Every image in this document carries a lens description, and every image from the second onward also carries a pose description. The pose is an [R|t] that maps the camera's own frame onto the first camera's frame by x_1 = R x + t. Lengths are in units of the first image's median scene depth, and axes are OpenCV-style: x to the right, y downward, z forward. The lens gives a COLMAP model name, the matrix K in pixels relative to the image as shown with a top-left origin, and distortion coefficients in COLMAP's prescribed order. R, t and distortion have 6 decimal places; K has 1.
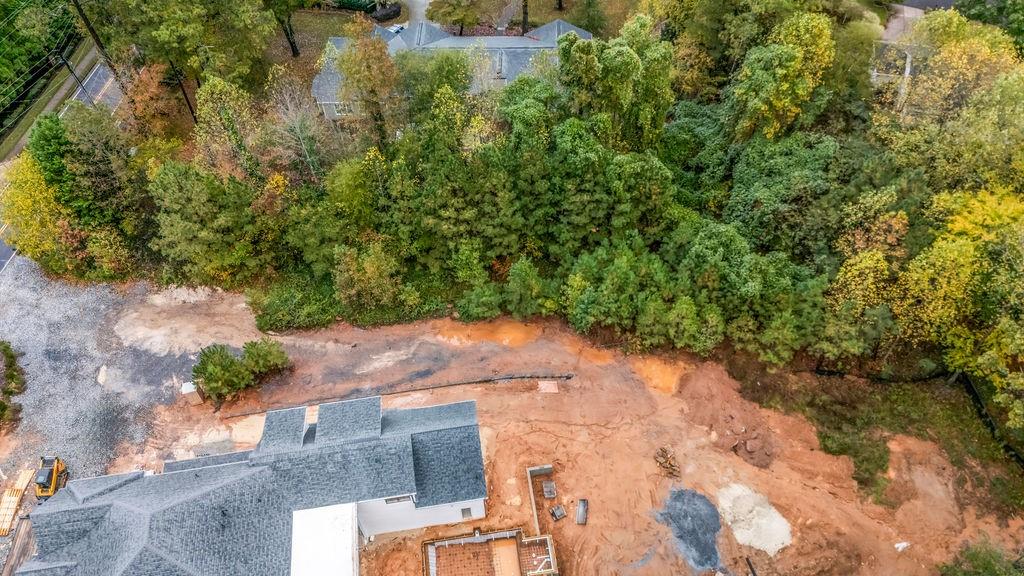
lens RADIAL K [[757.5, 0, 515.7], [0, 757.5, 280.8], [0, 0, 1]] dist [0.062515, -0.057965]
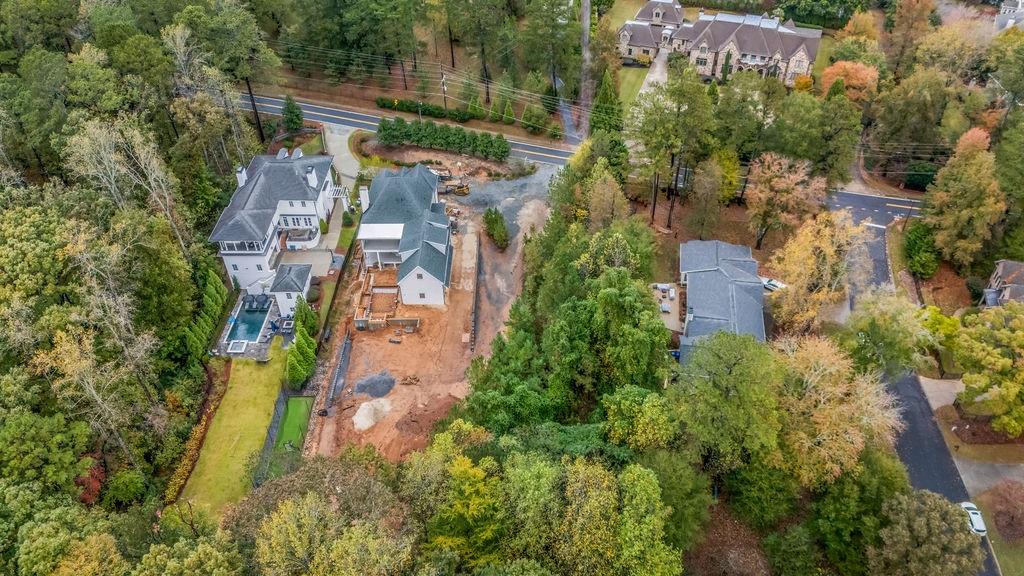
lens RADIAL K [[757.5, 0, 516.1], [0, 757.5, 288.9], [0, 0, 1]] dist [0.062515, -0.057965]
pose [[-0.149469, 0.664678, -0.732026, 1.322451], [-0.781323, 0.374321, 0.499417, -0.940793], [0.605964, 0.646596, 0.463380, 0.144240]]
